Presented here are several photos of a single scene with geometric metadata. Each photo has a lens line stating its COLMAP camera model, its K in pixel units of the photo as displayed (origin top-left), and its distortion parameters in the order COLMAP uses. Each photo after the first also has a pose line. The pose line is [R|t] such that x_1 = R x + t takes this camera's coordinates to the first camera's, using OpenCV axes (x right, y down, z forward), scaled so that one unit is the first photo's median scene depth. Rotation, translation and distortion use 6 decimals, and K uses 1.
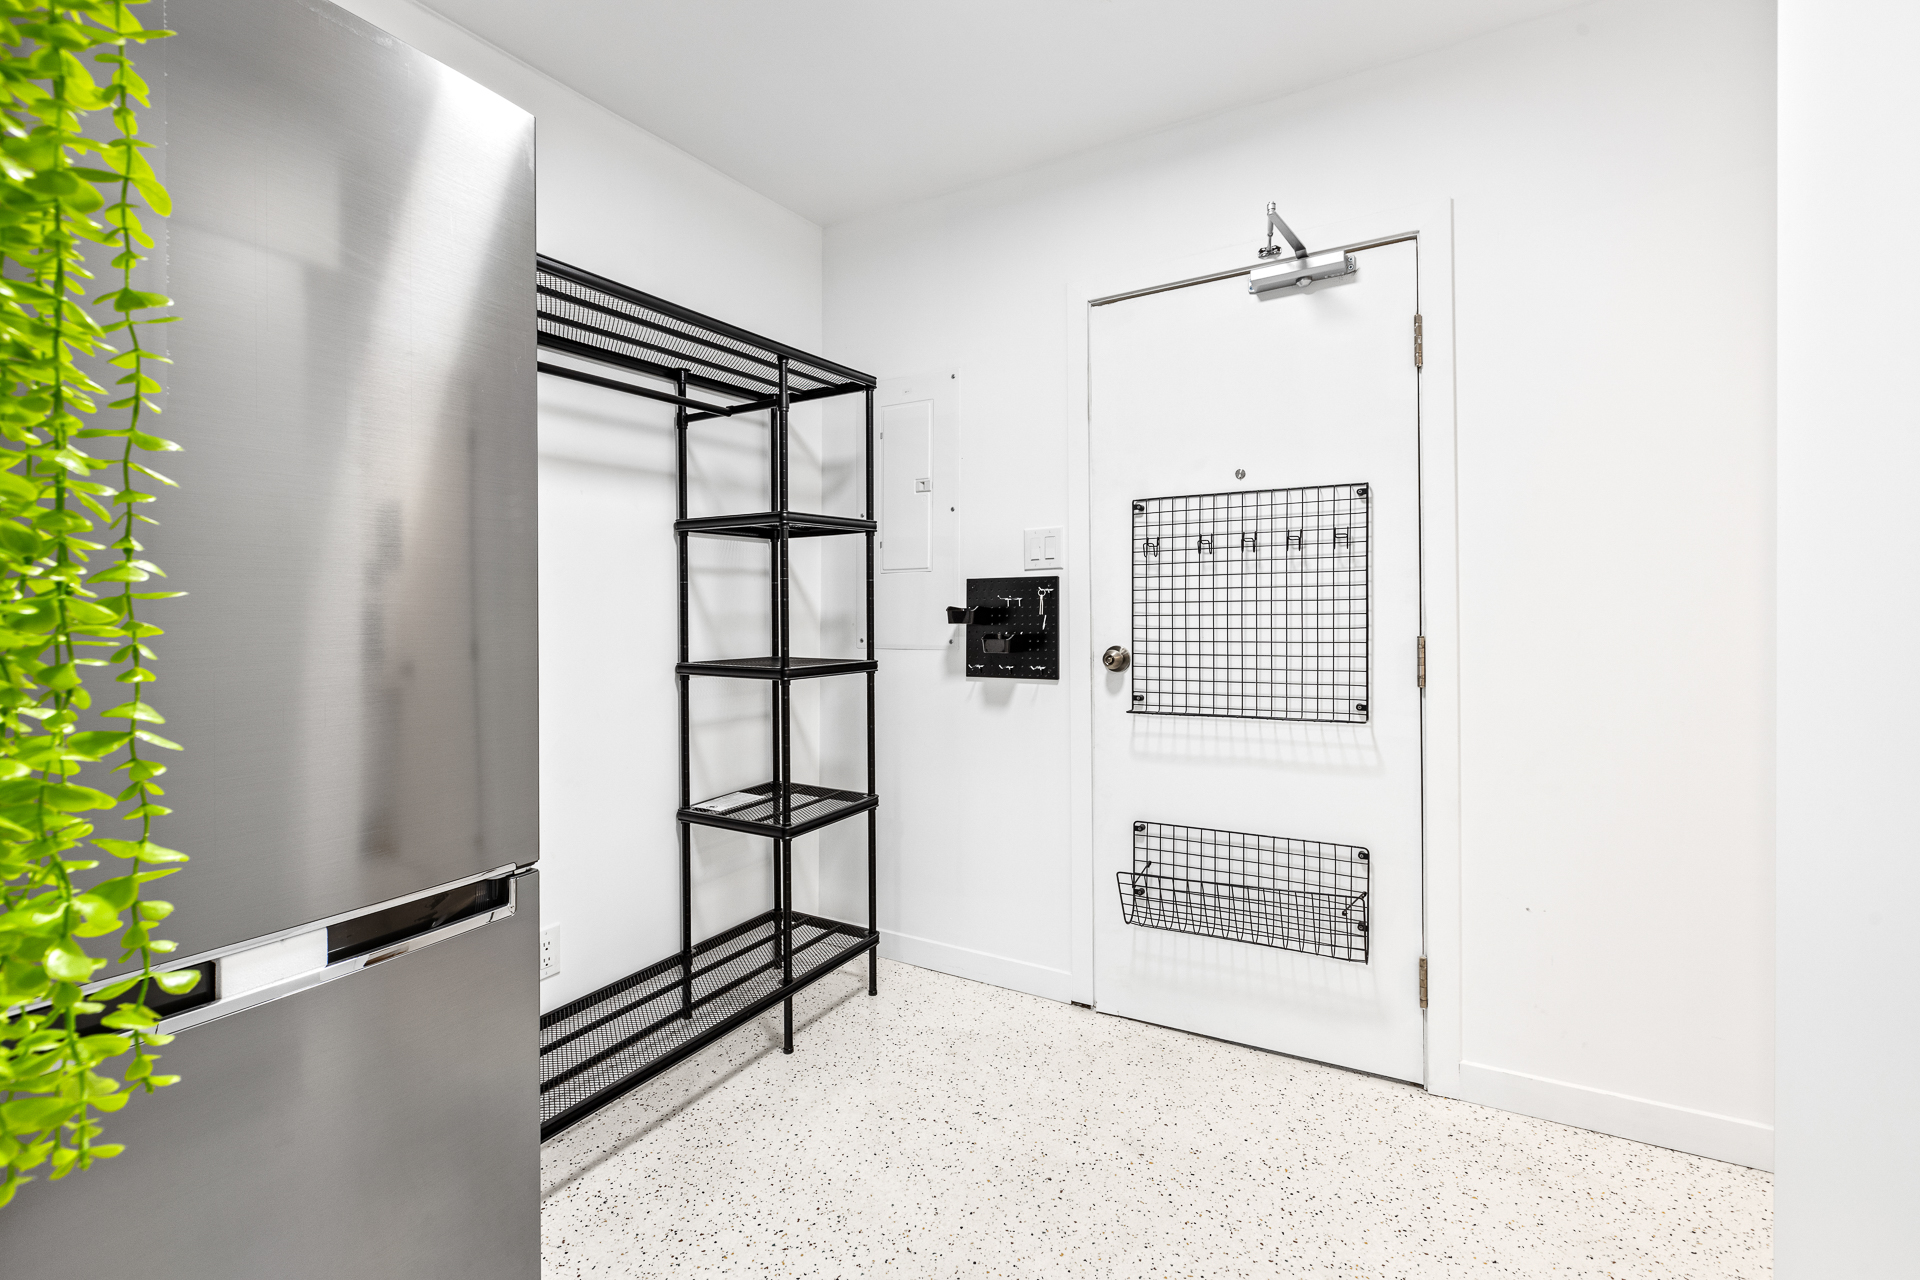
lens RADIAL K [[866.6, 0, 953.4], [0, 866.6, 606.2], [0, 0, 1]] dist [0.001852, -0.001208]
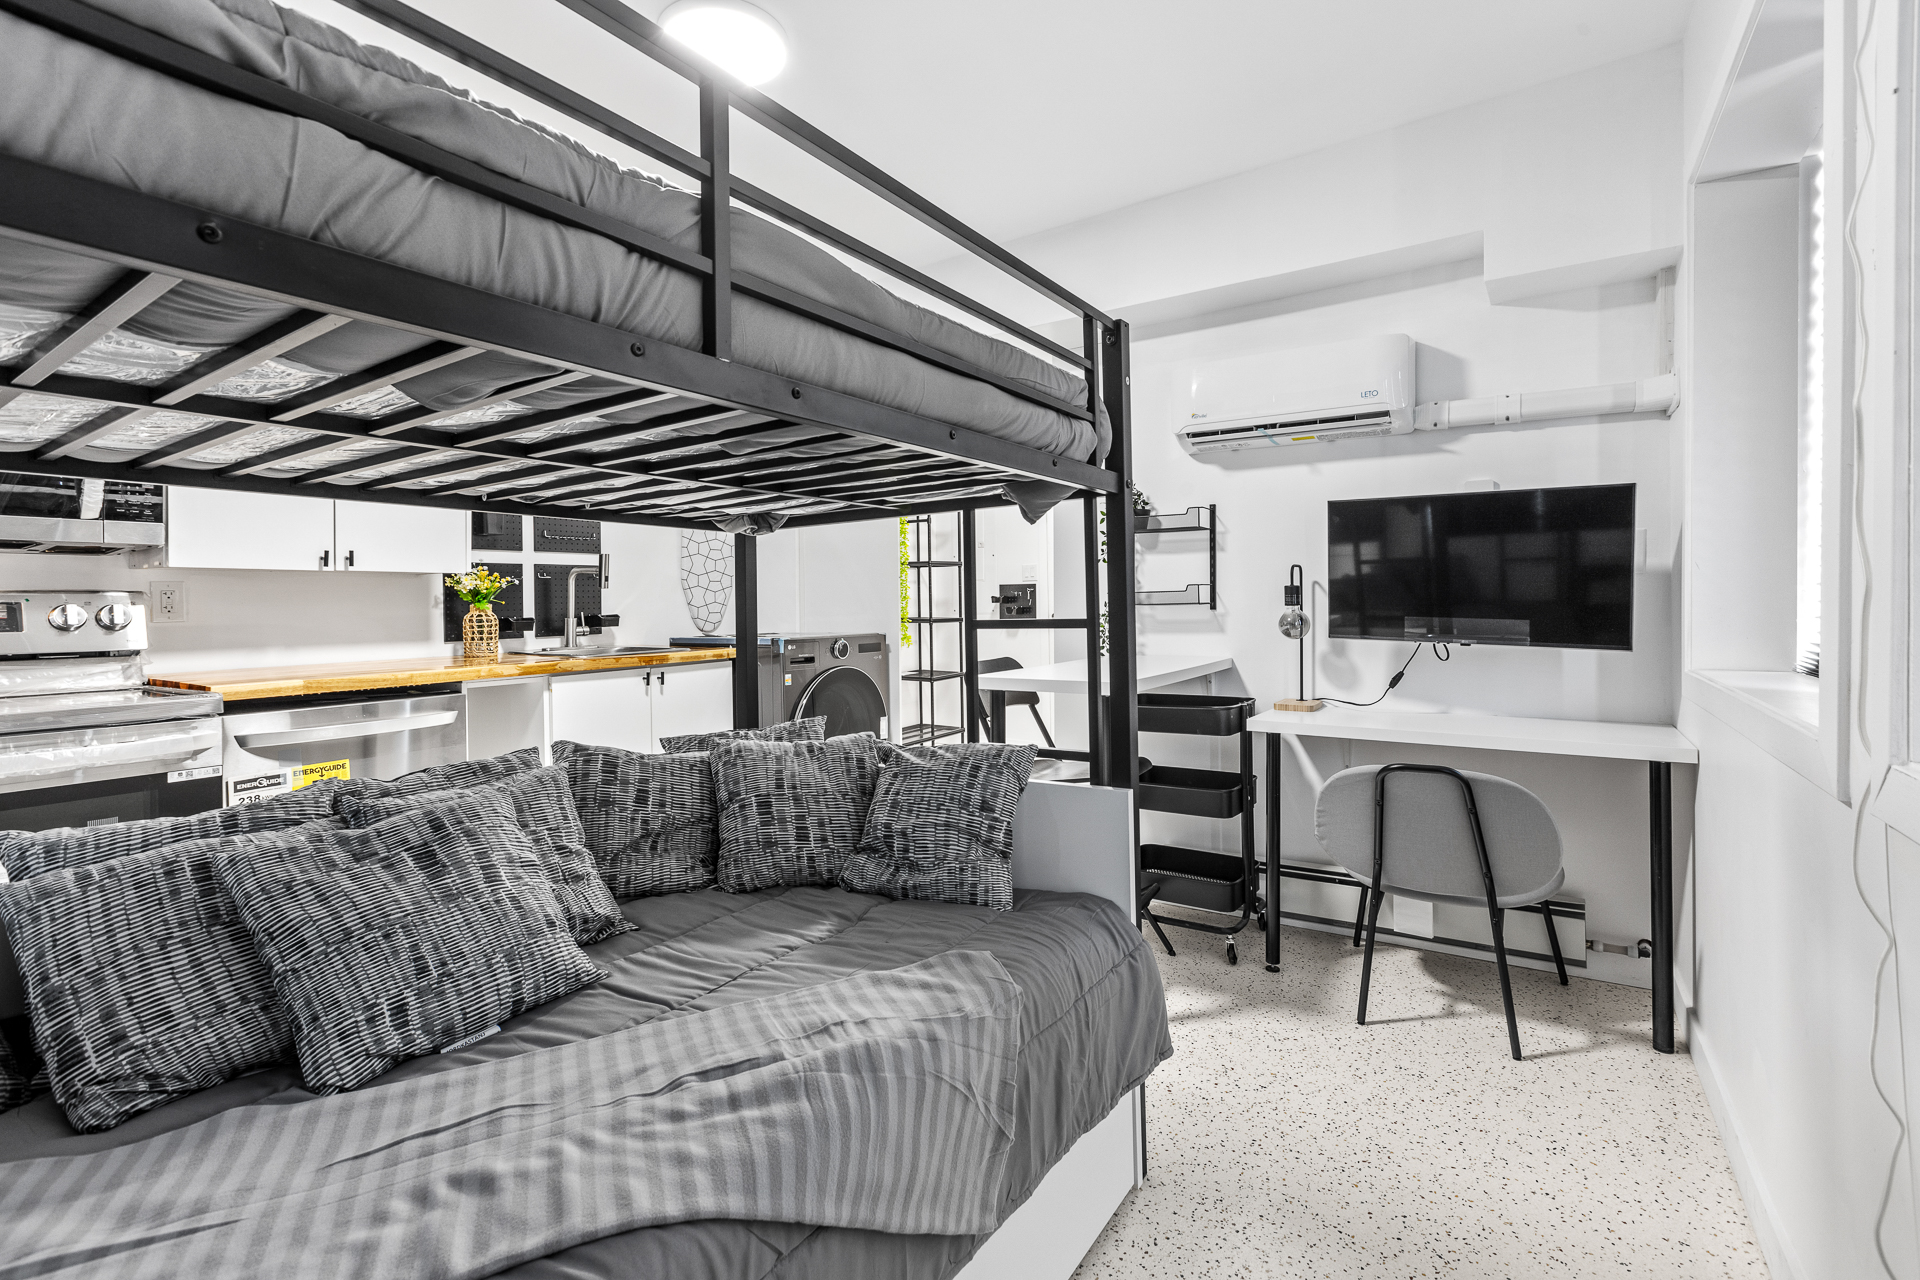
lens RADIAL K [[866.6, 0, 971.3], [0, 866.6, 633.9], [0, 0, 1]] dist [0.001852, -0.001208]
pose [[0.999211, -0.002208, -0.039649, 0.035736], [0.004042, 0.998922, 0.046251, -0.006996], [0.039504, -0.046375, 0.998143, -1.539330]]
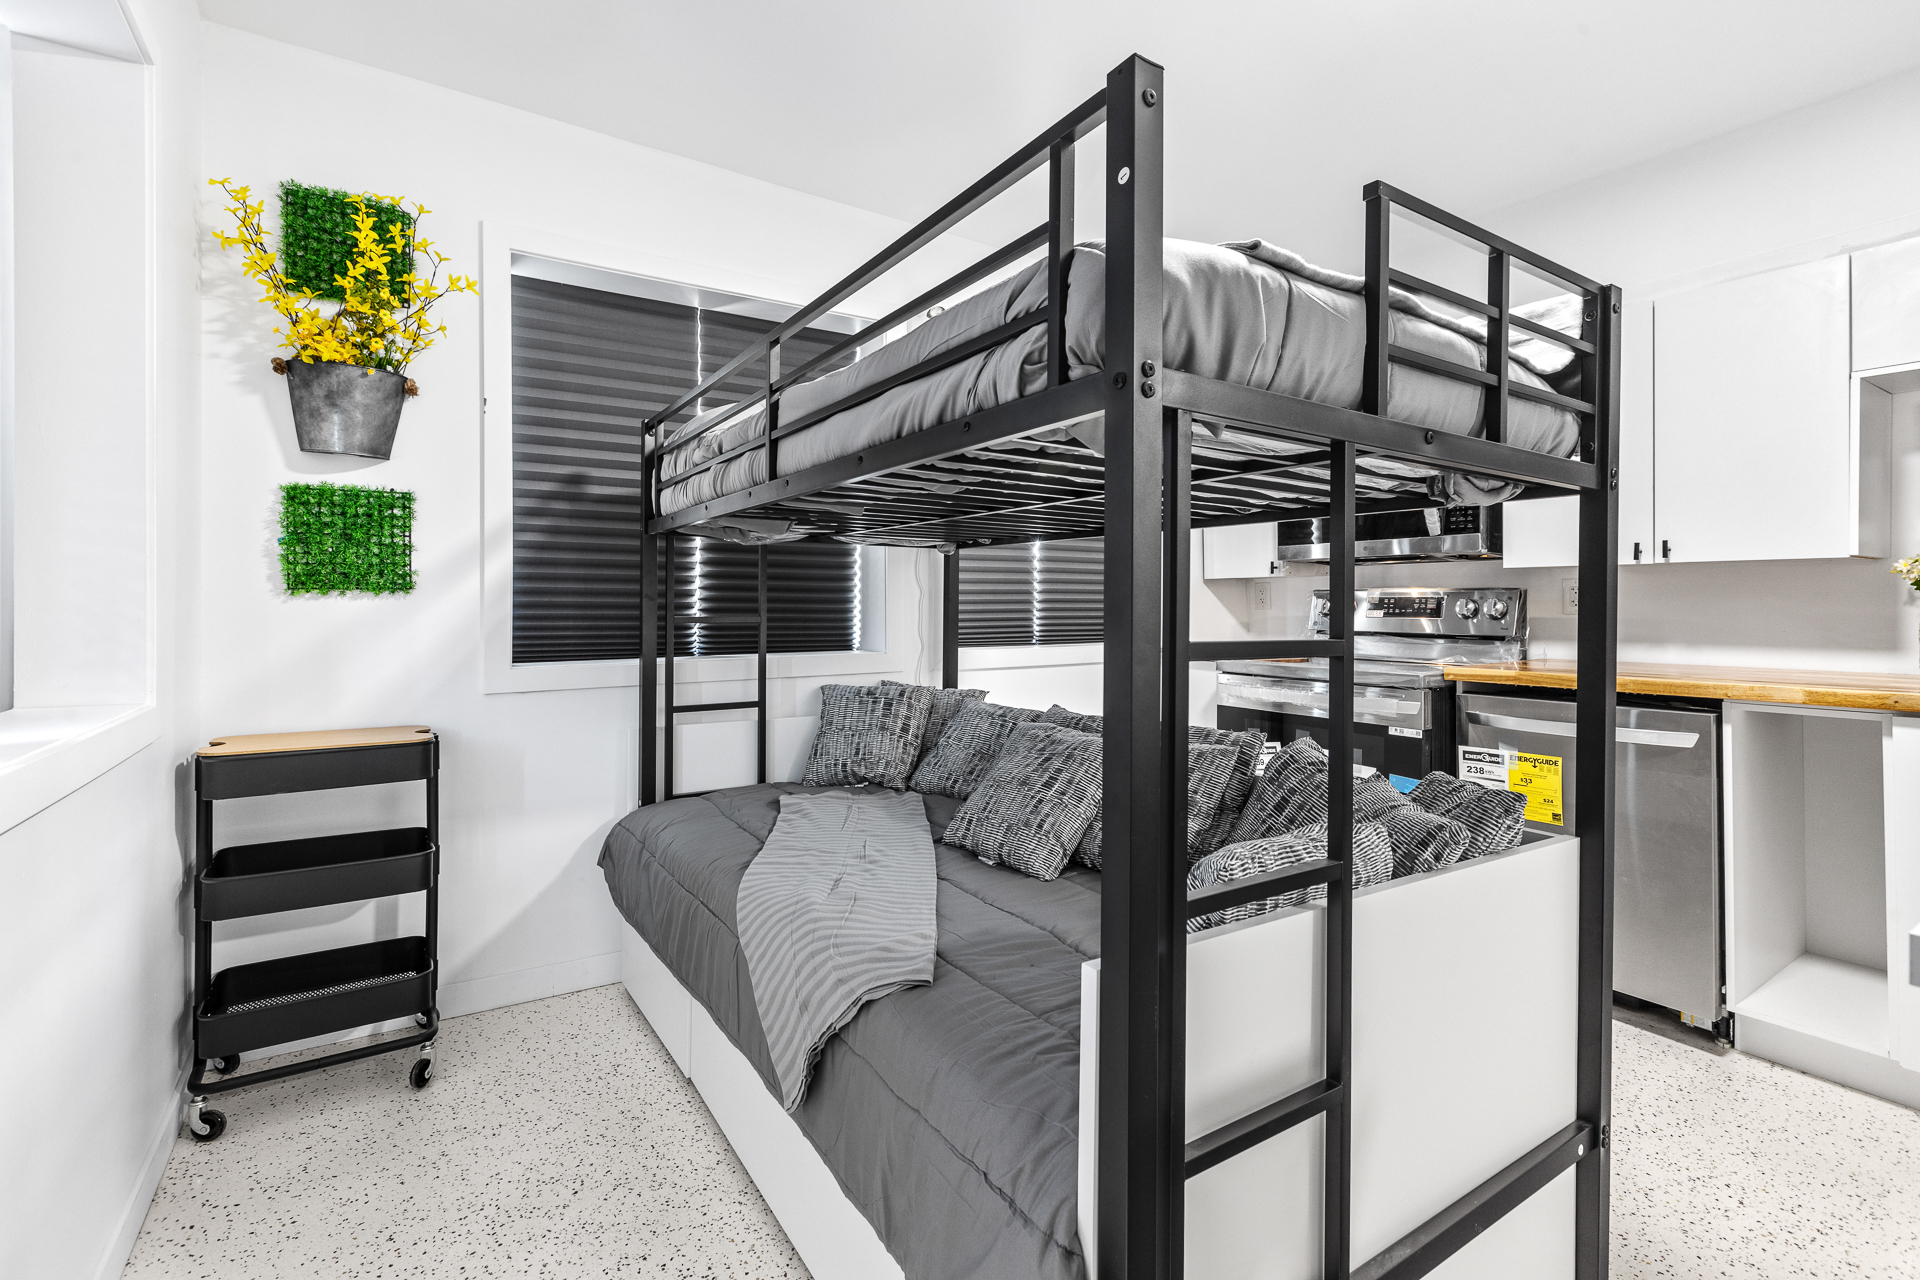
lens RADIAL K [[866.6, 0, 924.4], [0, 866.6, 596.9], [0, 0, 1]] dist [0.001852, -0.001208]
pose [[-0.454648, 0.003117, -0.890666, 0.474751], [0.011822, 0.999927, -0.002536, -0.007322], [0.890593, -0.011683, -0.454651, -0.776074]]
